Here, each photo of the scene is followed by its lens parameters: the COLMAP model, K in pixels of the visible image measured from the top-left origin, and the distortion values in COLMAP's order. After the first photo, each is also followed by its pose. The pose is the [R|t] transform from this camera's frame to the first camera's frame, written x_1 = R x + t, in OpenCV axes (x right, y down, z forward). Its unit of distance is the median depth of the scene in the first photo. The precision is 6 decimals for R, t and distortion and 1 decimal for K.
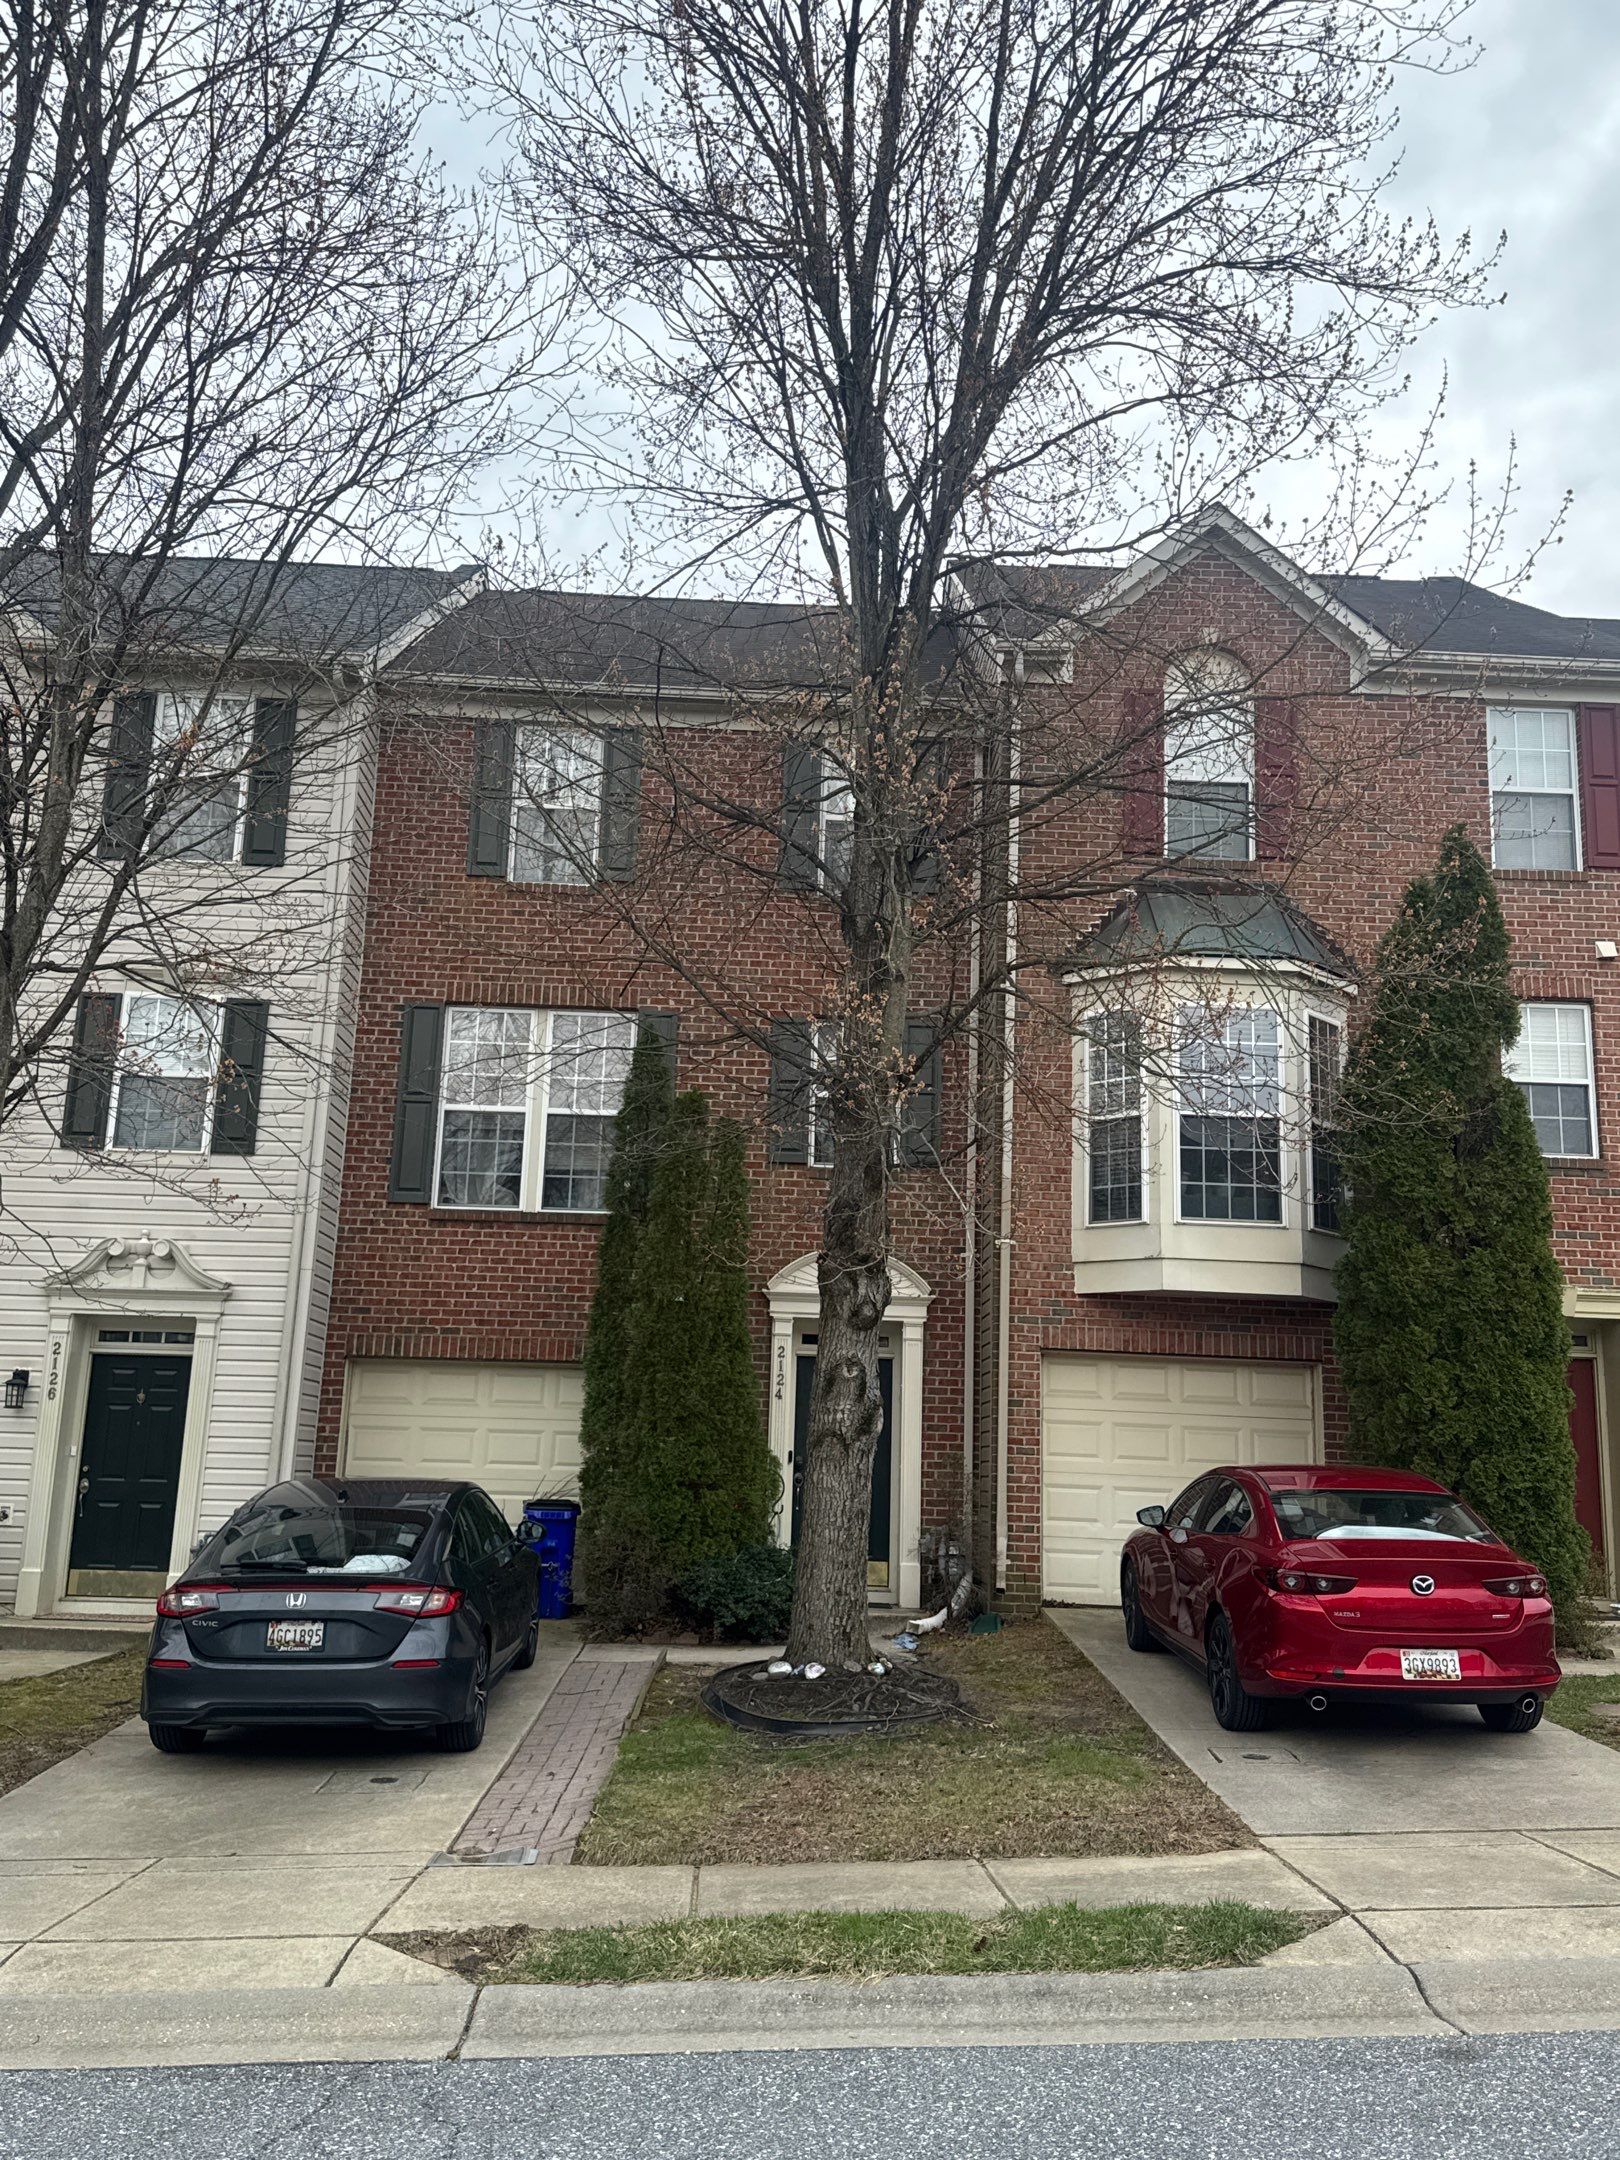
lens RADIAL K [[1821.3, 0, 821.0], [0, 1821.3, 1076.9], [0, 0, 1]] dist [0.145098, -0.257386]
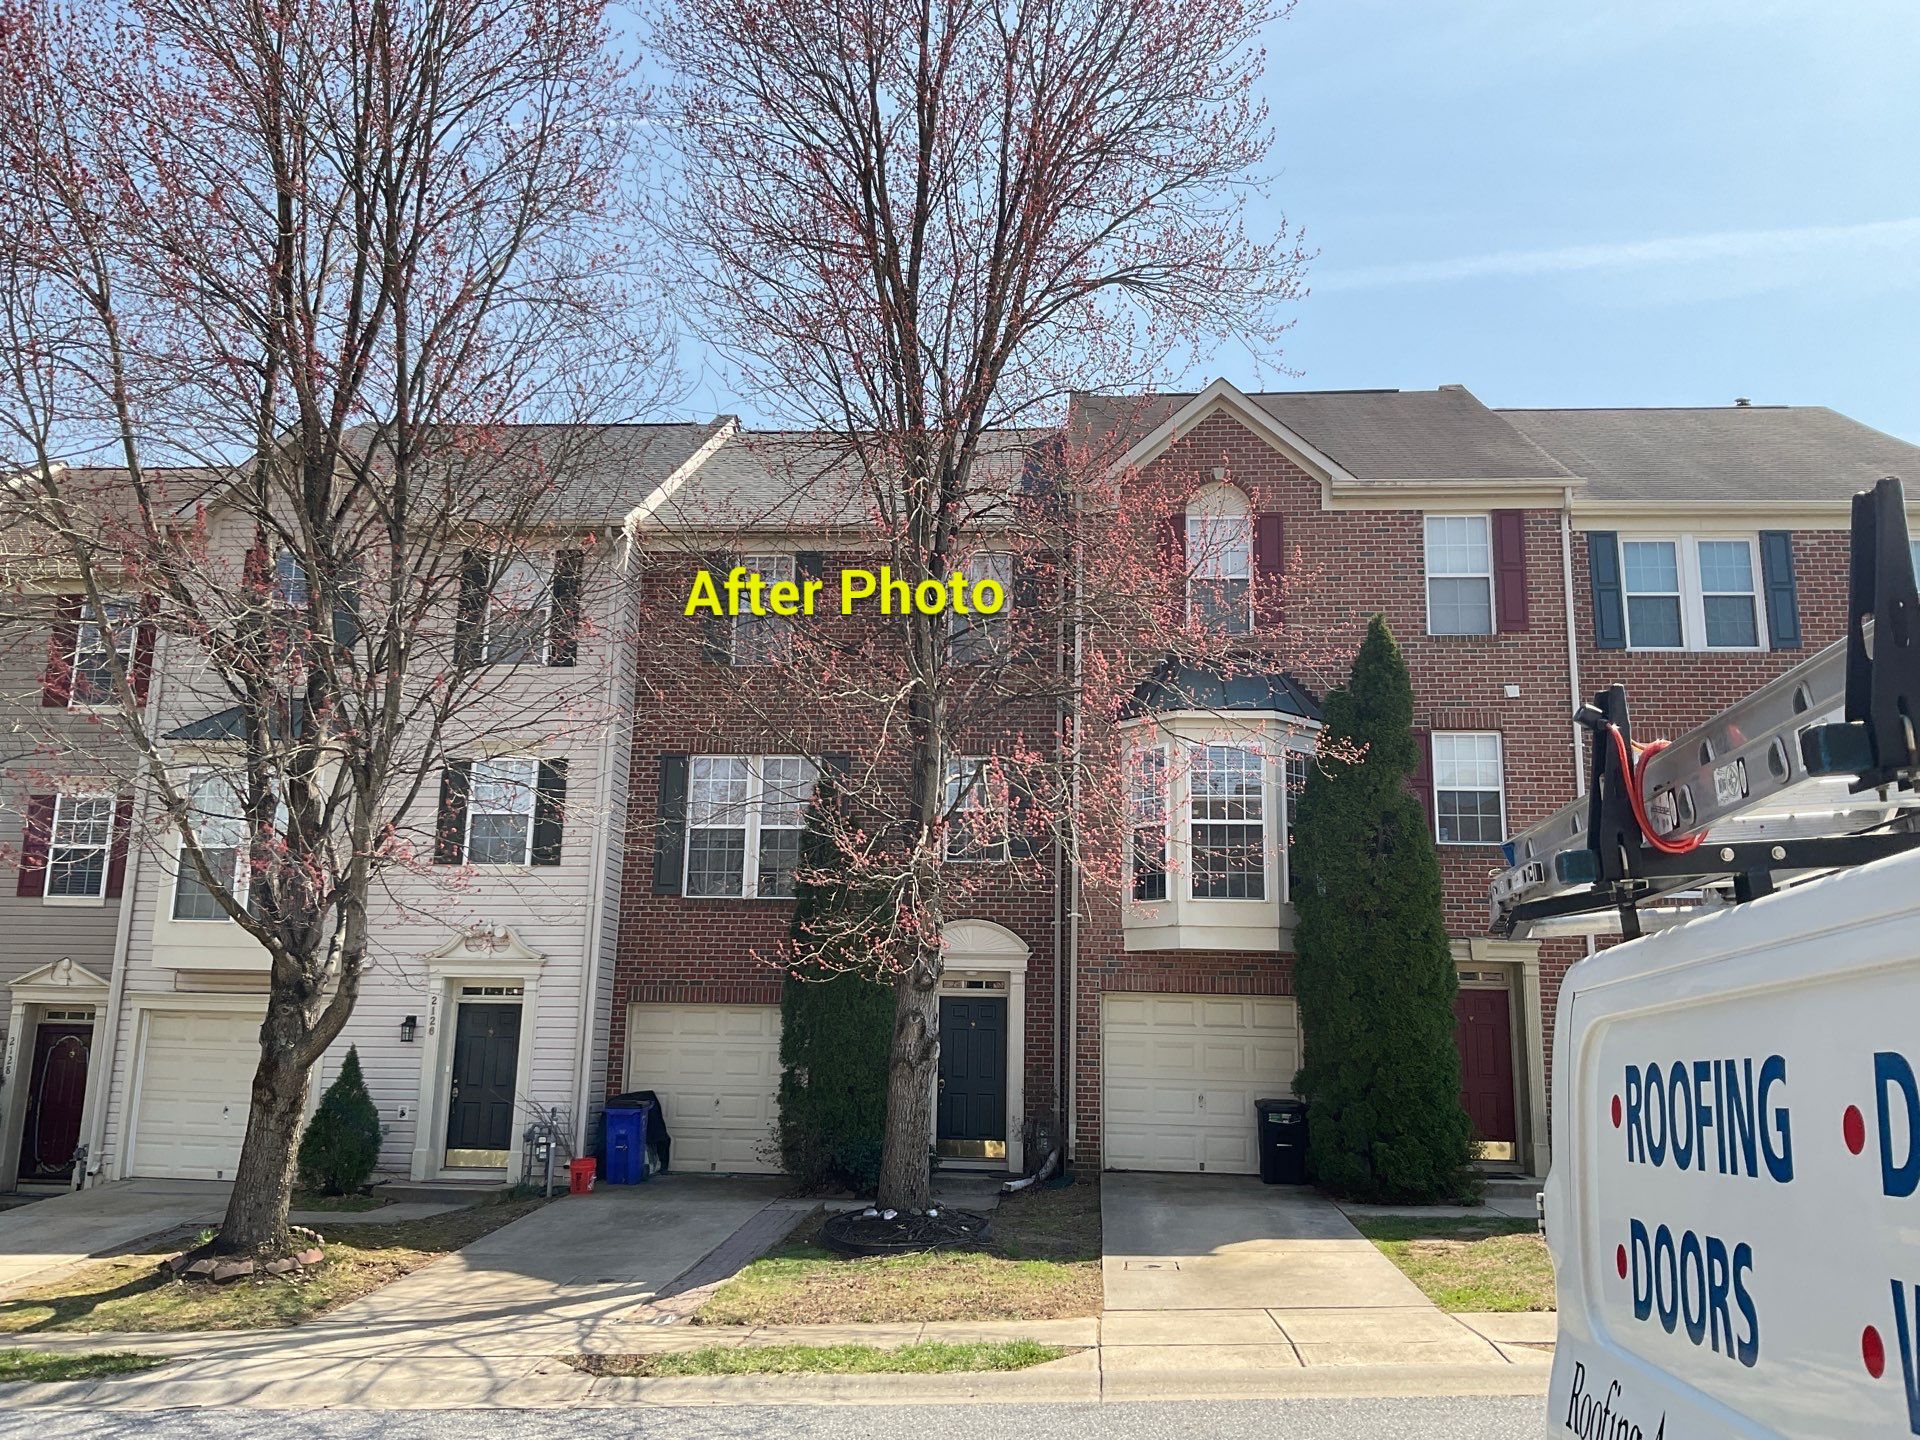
lens RADIAL K [[1567.7, 0, 960.0], [0, 1567.7, 720.0], [0, 0, 1]] dist [0.112244, -0.223284]
pose [[0.994671, -0.032451, -0.097860, 0.137210], [0.032391, 0.999473, -0.002200, -0.061174], [0.097880, -0.000982, 0.995198, -0.221174]]
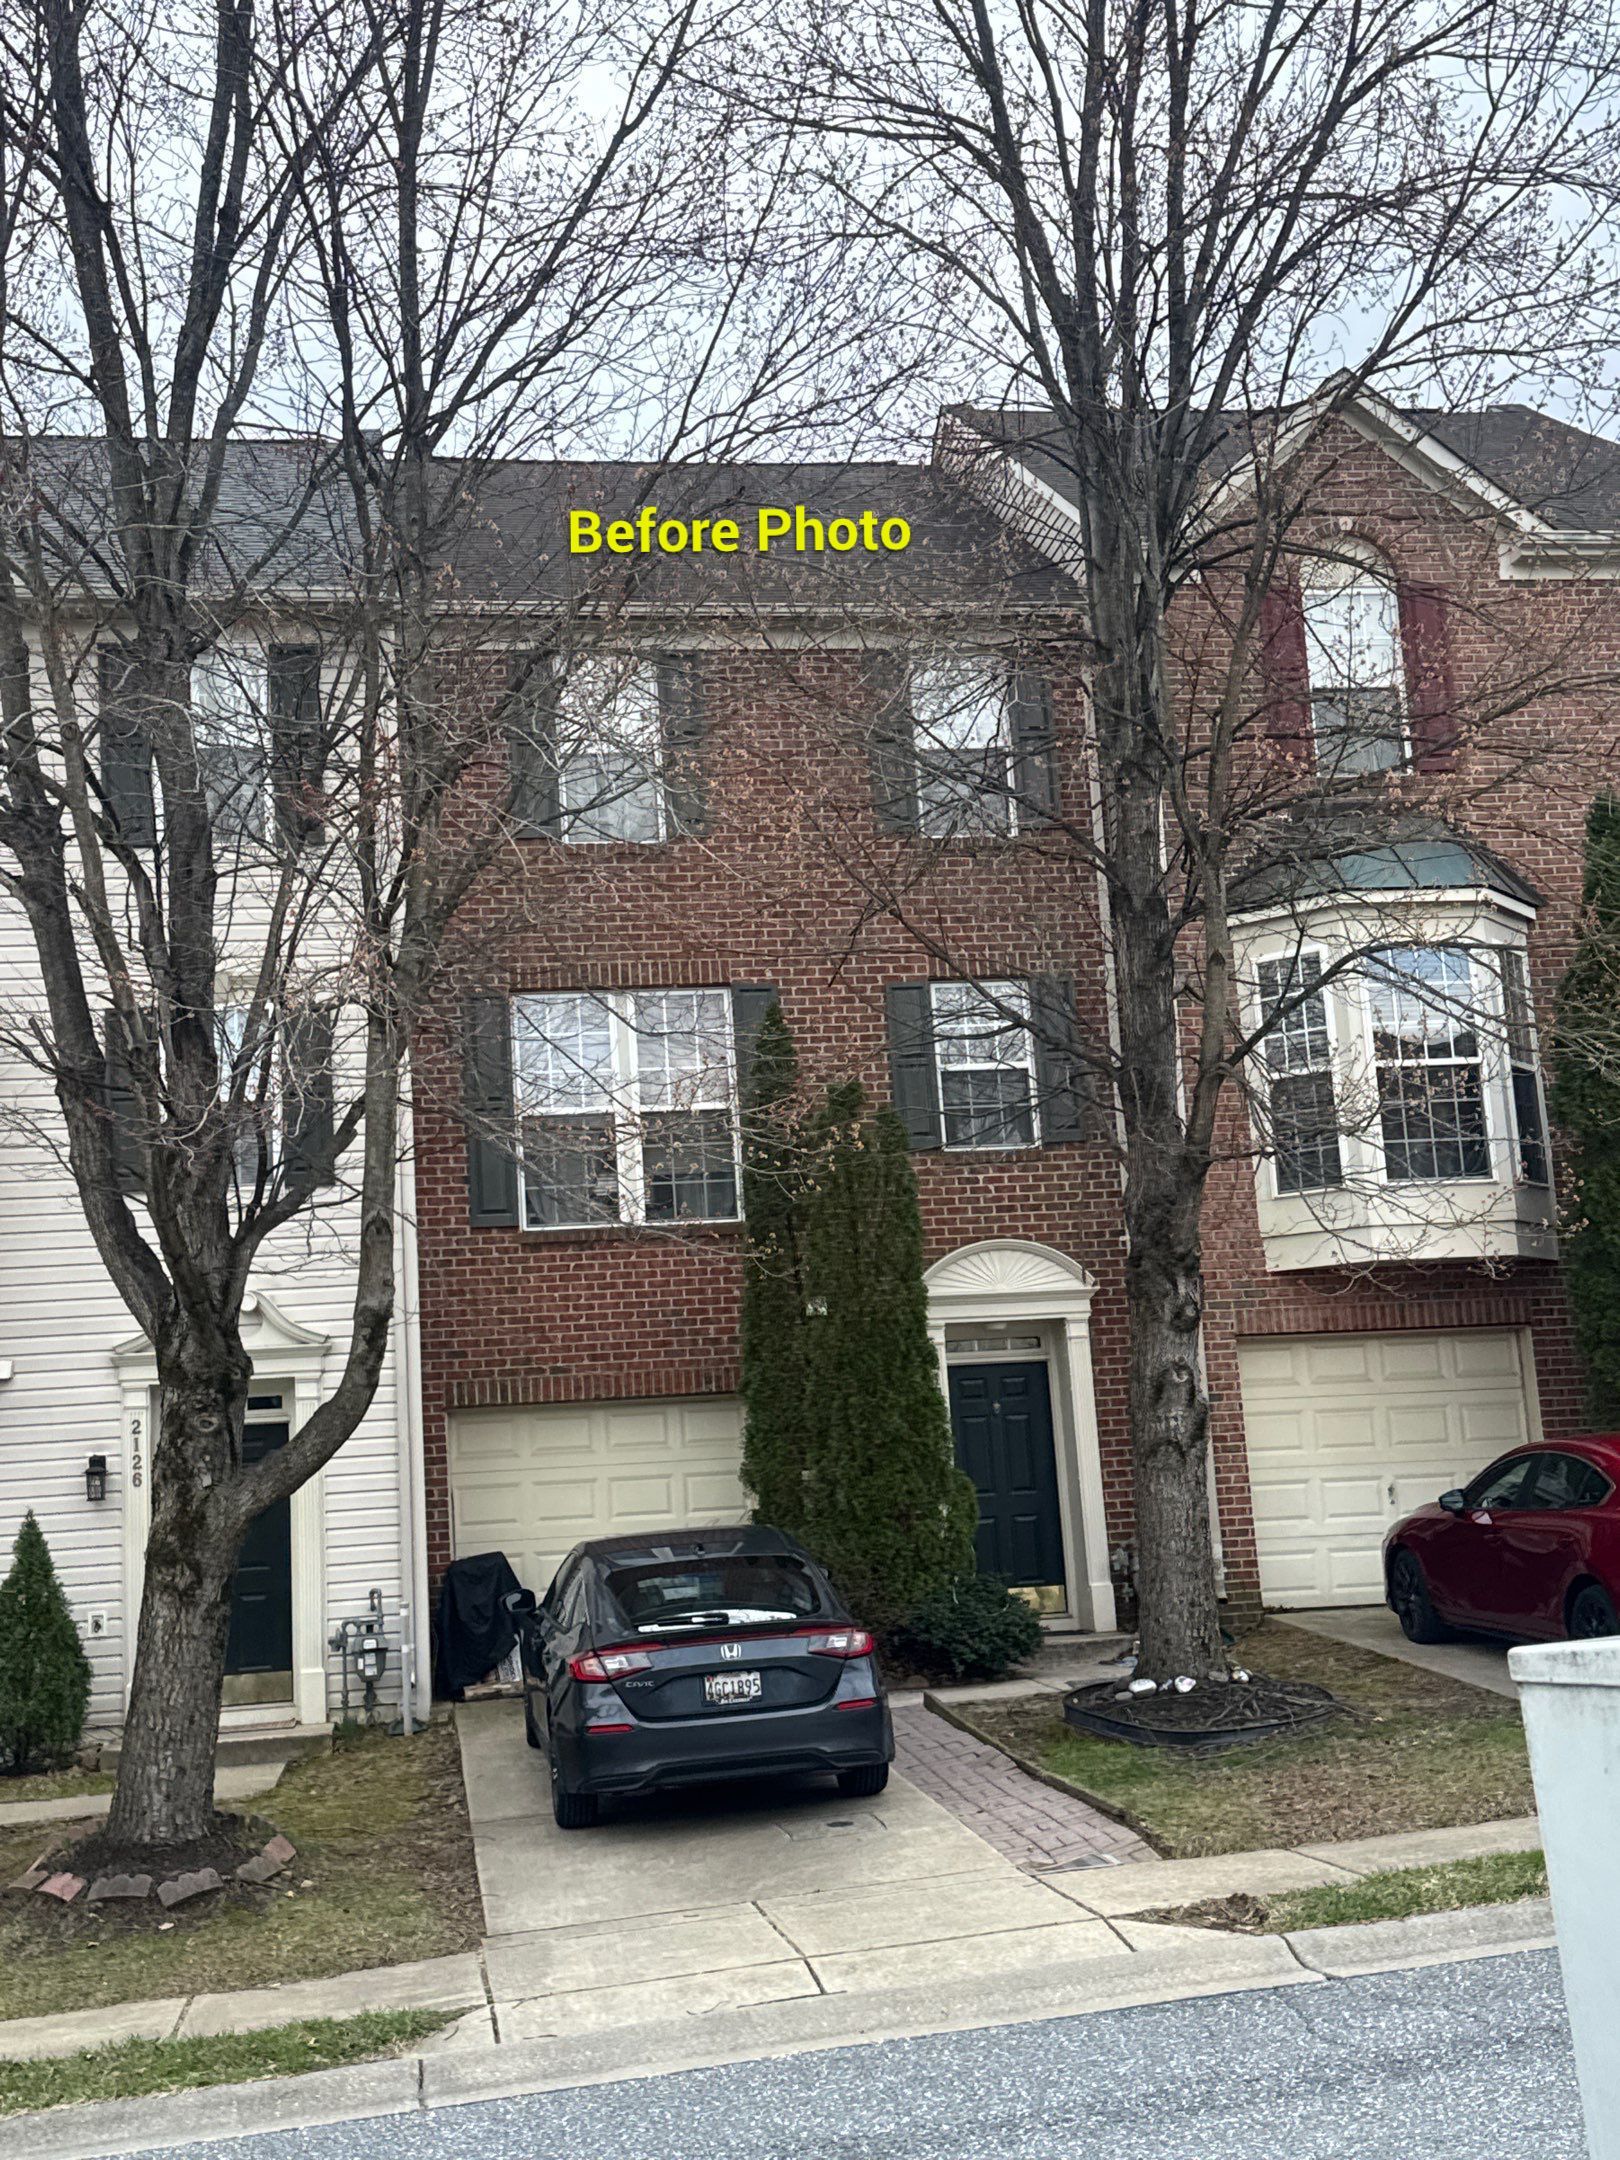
lens RADIAL K [[2469.7, 0, 812.5], [0, 2469.7, 1106.3], [0, 0, 1]] dist [0.231915, -0.780909]
pose [[0.987853, -0.069813, 0.138825, -0.247612], [0.062674, 0.996509, 0.055151, -0.044890], [-0.142191, -0.045780, 0.988780, -0.178550]]
